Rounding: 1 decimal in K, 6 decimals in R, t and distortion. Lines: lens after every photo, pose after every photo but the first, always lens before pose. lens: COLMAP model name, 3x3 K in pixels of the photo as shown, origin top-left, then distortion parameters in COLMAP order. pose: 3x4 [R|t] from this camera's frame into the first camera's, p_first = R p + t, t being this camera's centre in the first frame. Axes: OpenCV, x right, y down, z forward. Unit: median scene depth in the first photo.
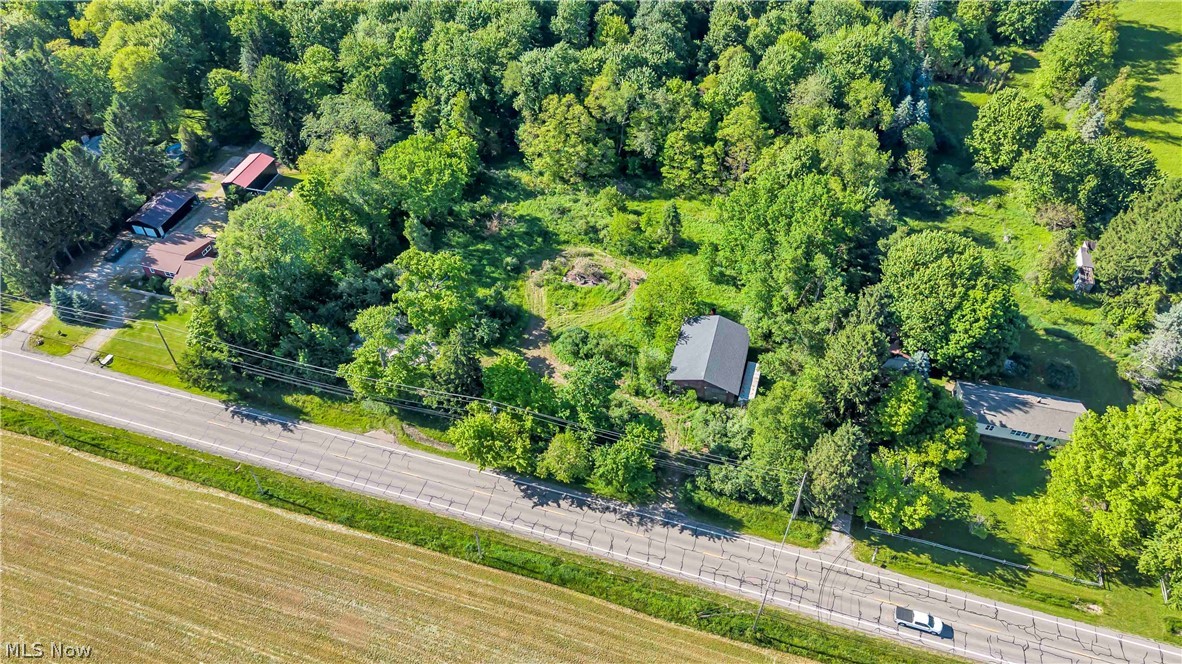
lens RADIAL K [[793.7, 0, 595.7], [0, 793.7, 357.6], [0, 0, 1]] dist [0.006913, -0.025383]
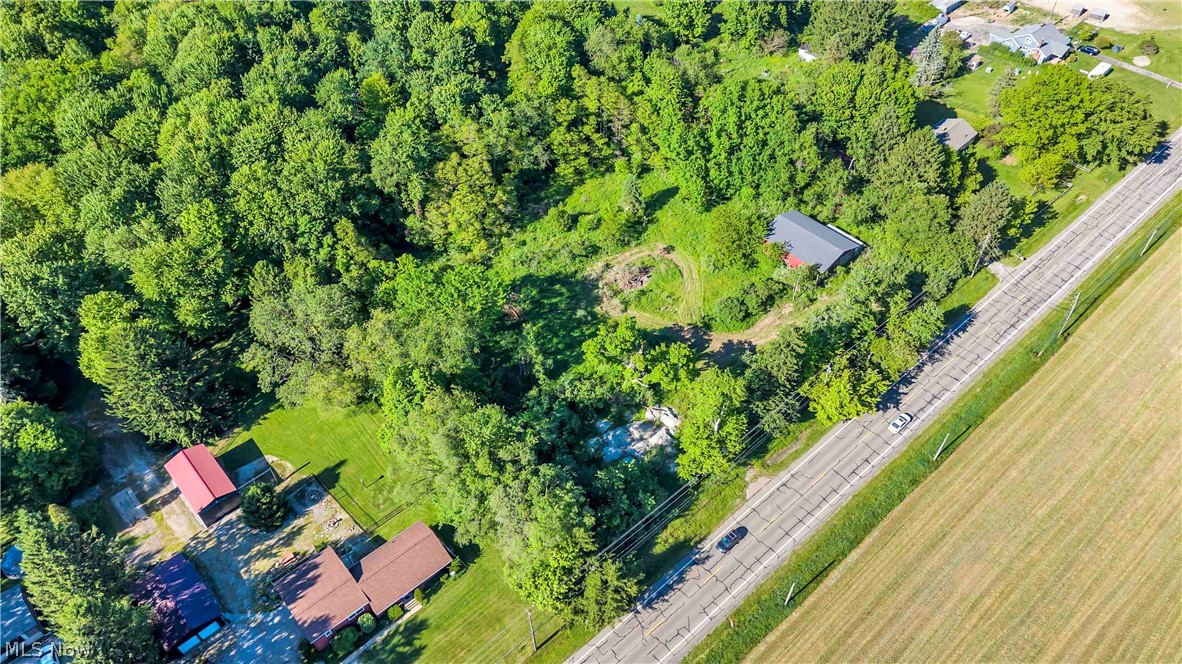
lens RADIAL K [[793.7, 0, 595.7], [0, 793.7, 357.6], [0, 0, 1]] dist [0.006913, -0.025383]
pose [[0.518838, -0.630131, 0.577704, -0.630280], [0.627306, 0.739733, 0.243479, -0.282041], [-0.580770, 0.236071, 0.779087, 0.256049]]
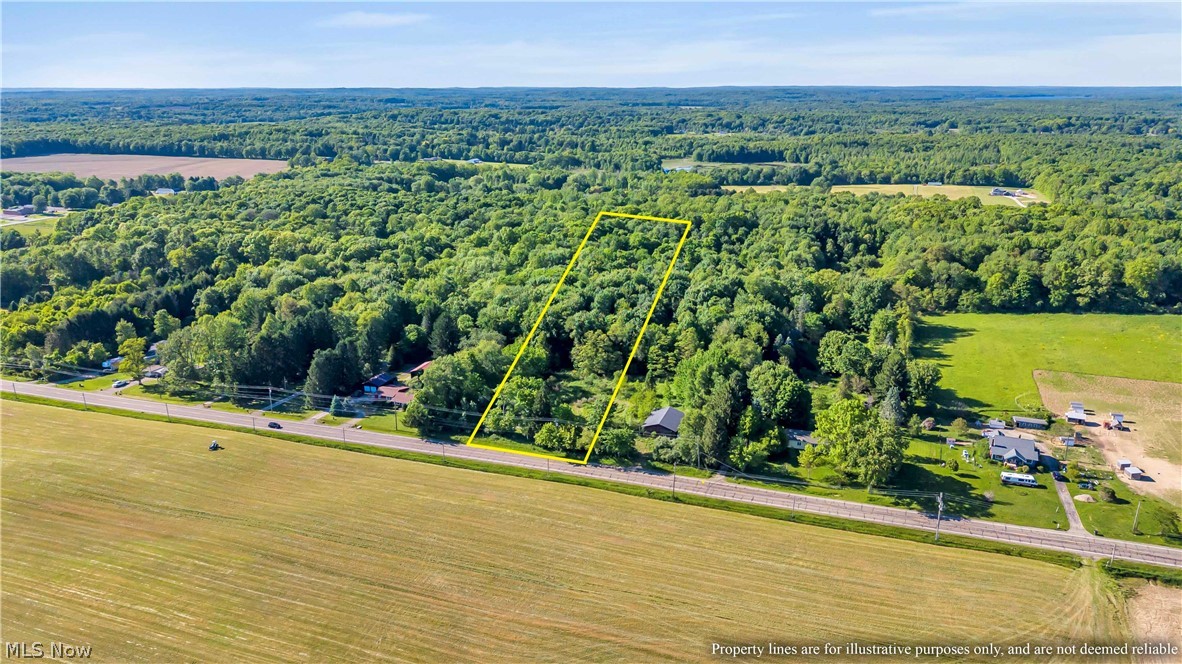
lens RADIAL K [[793.7, 0, 595.7], [0, 793.7, 357.6], [0, 0, 1]] dist [0.006913, -0.025383]
pose [[0.998776, 0.011243, -0.048169, 0.053488], [-0.032325, 0.885464, -0.463581, 0.632278], [0.037440, 0.464571, 0.884744, -0.681954]]
